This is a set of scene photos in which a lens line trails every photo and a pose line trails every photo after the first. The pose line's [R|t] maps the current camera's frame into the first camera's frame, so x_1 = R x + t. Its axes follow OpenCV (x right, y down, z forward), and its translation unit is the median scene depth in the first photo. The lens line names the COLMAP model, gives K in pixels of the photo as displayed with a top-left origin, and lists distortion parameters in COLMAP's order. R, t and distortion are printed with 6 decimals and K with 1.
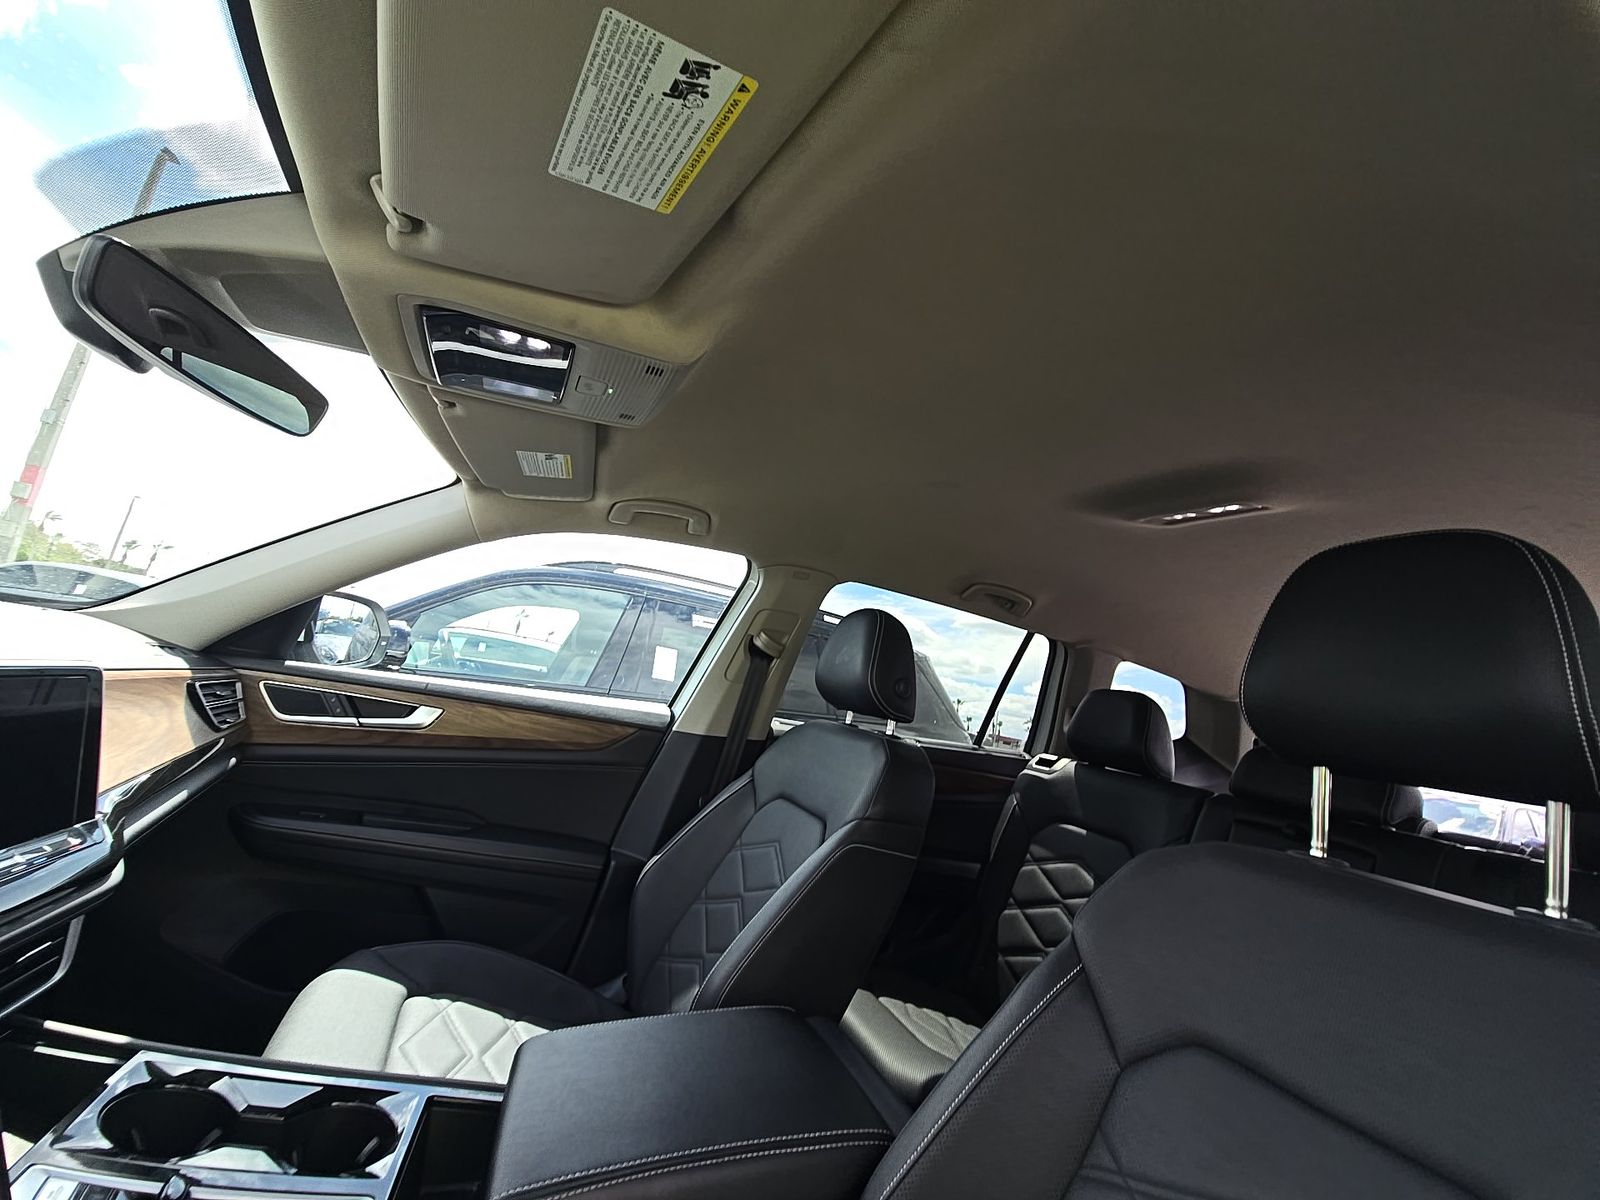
lens RADIAL K [[658.8, 0, 798.6], [0, 658.8, 591.4], [0, 0, 1]] dist [0.002144, -0.001335]
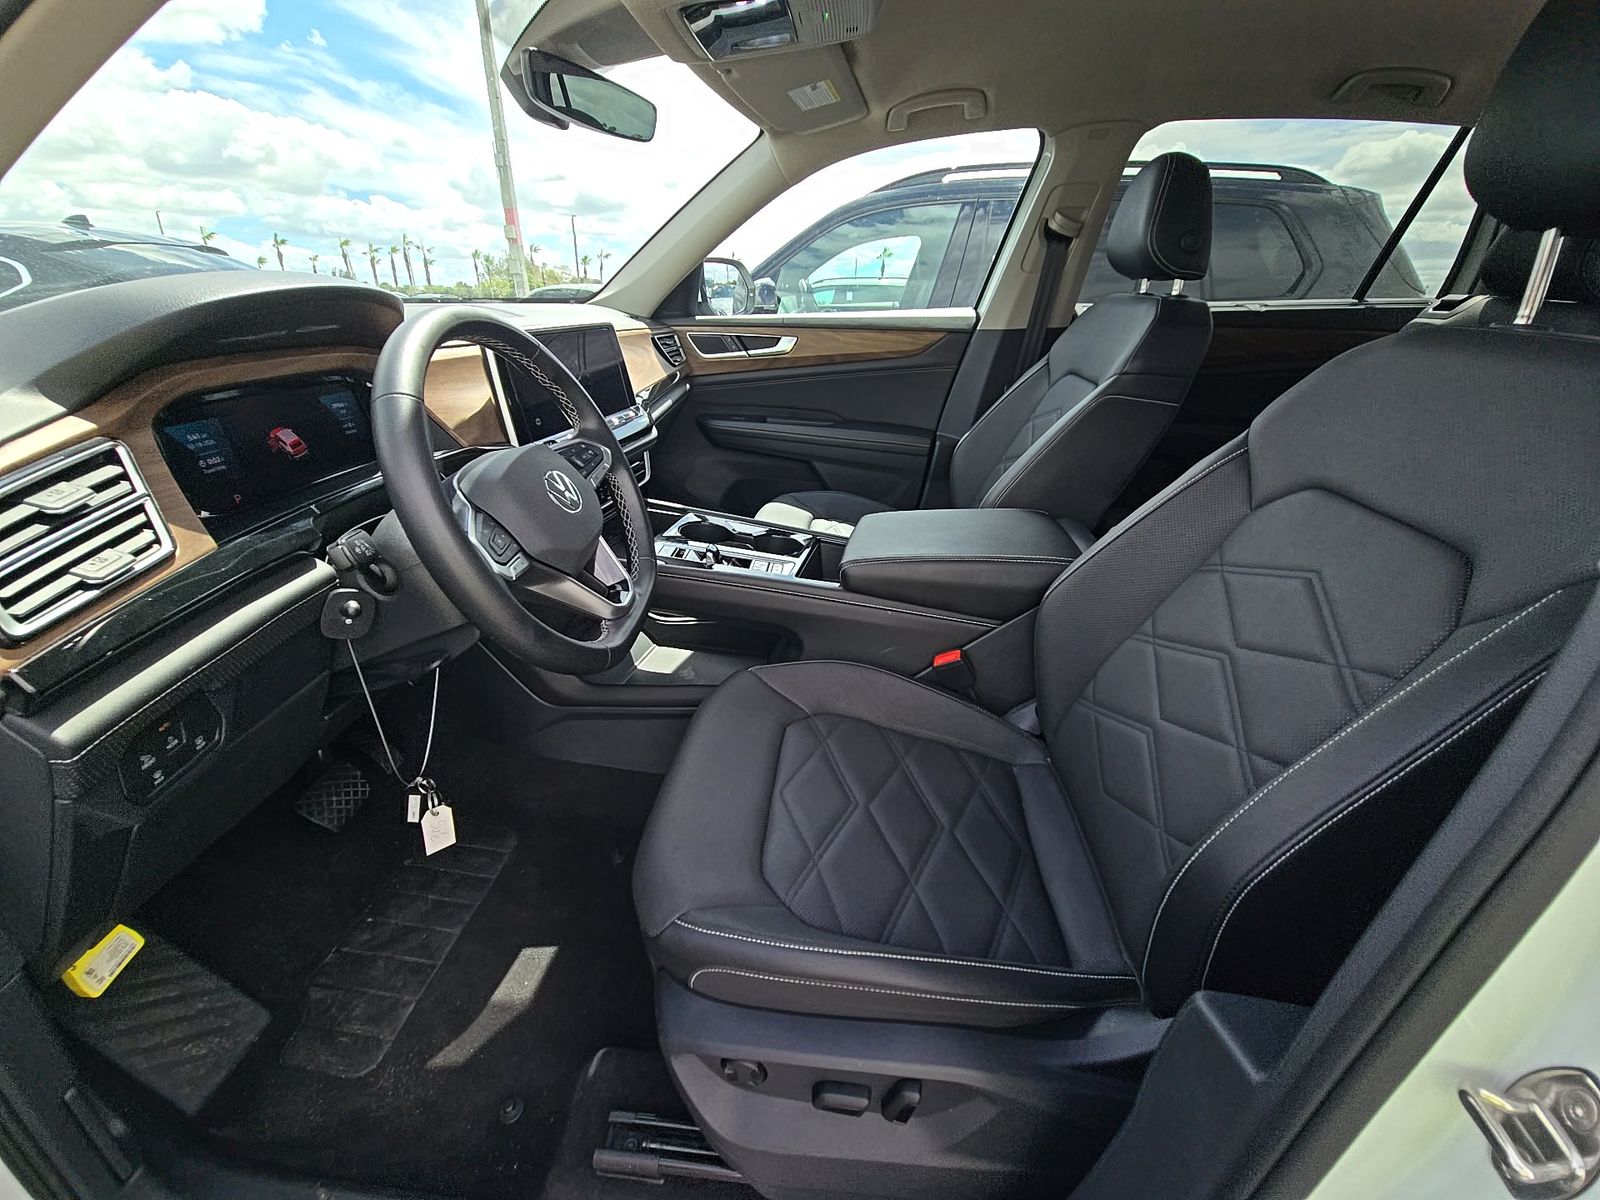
lens RADIAL K [[658.8, 0, 805.9], [0, 658.8, 599.2], [0, 0, 1]] dist [0.002144, -0.001335]
pose [[0.853512, 0.053176, -0.518353, 0.194659], [0.224306, 0.860398, 0.457605, 0.027254], [0.470323, -0.506842, 0.722432, -0.226236]]
